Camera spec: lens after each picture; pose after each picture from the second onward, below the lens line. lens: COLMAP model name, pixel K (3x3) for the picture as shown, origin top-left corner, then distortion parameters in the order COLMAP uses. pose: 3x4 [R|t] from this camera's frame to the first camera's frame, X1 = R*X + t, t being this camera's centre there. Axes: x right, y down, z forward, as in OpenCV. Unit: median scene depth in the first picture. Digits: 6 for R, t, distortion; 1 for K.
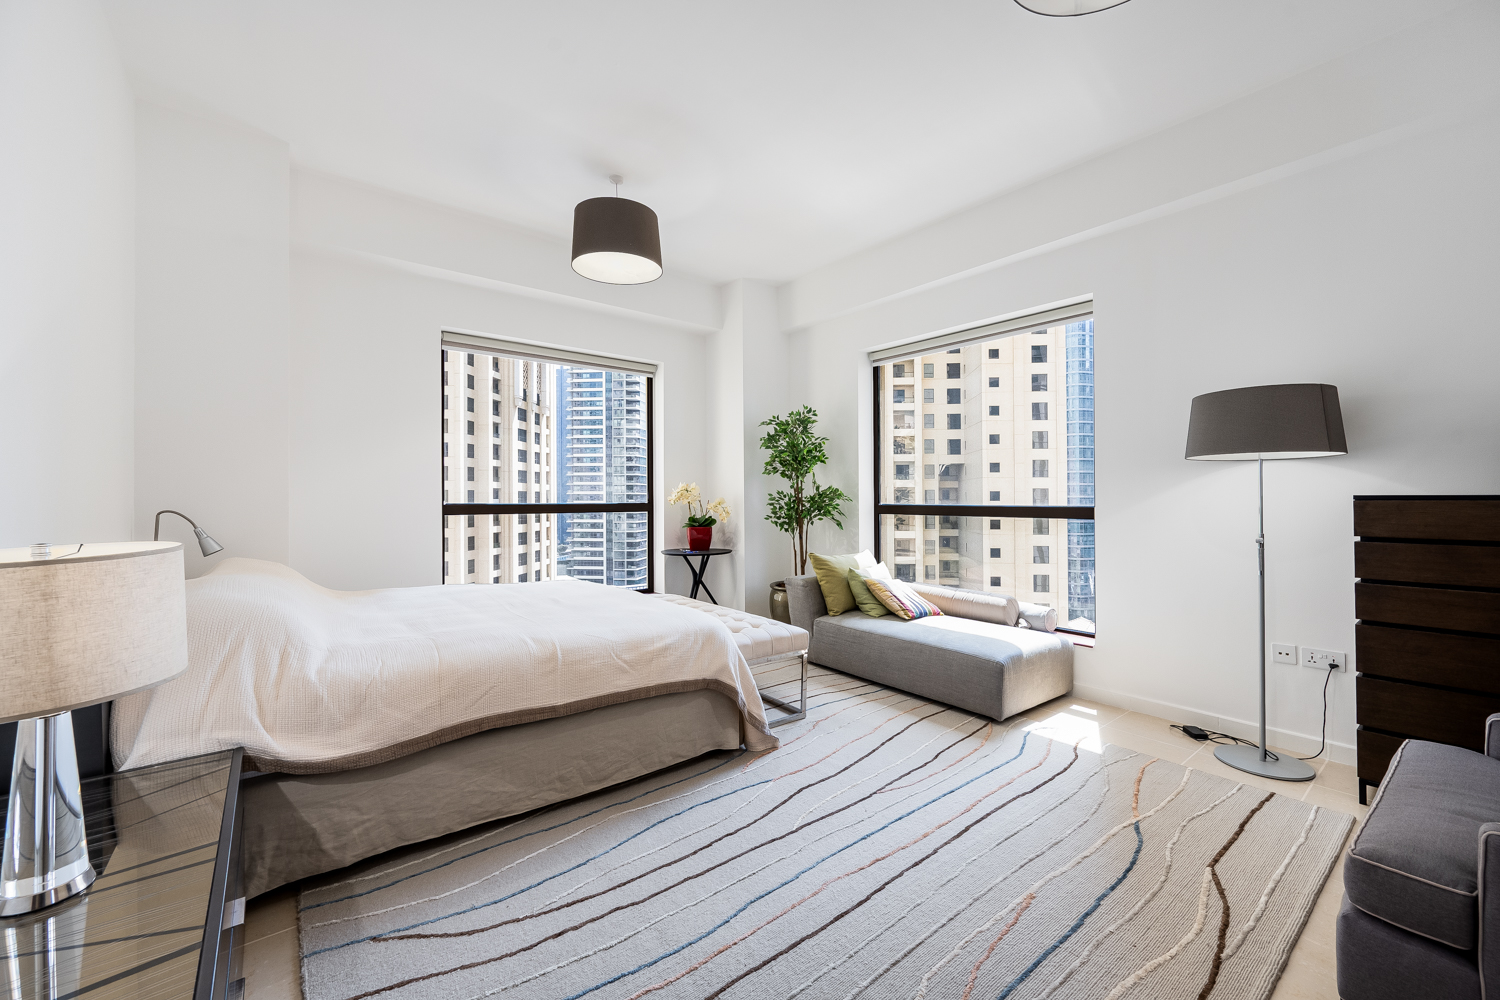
lens RADIAL K [[579.7, 0, 750.0], [0, 579.7, 500.0], [0, 0, 1]] dist [-0.001192, -0.000189]
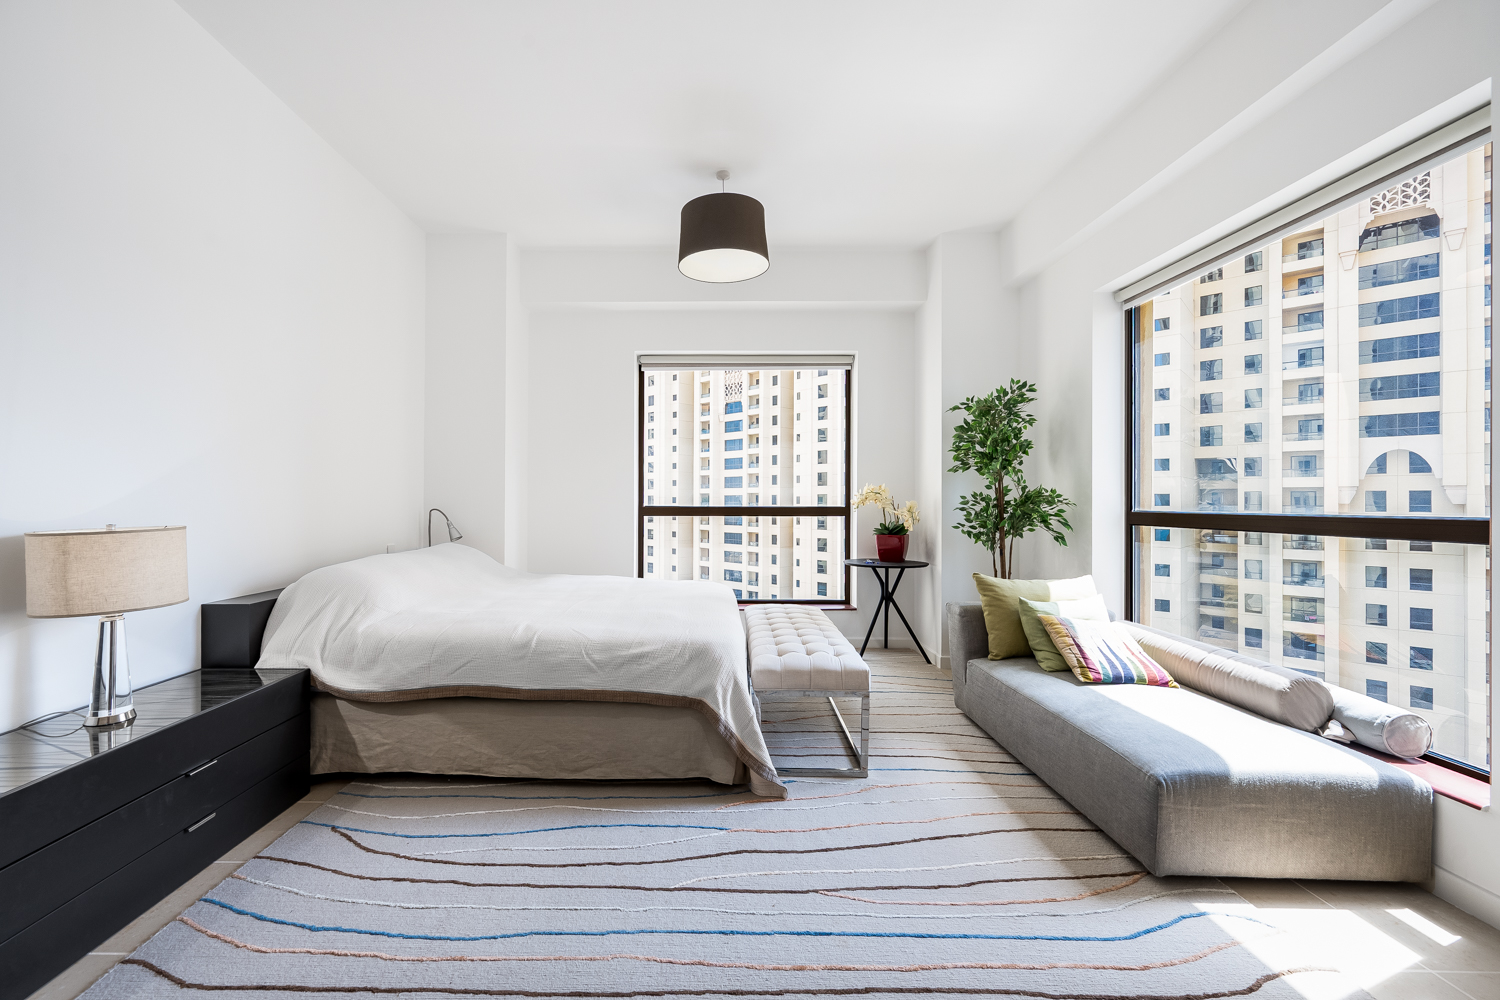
lens RADIAL K [[604.5, 0, 750.5], [0, 604.5, 507.2], [0, 0, 1]] dist [-0.000907, -0.000198]
pose [[0.782673, 0.008118, -0.622380, 0.426858], [-0.004910, 0.999964, 0.006868, 0.000057], [0.622413, -0.002319, 0.782685, 0.222937]]
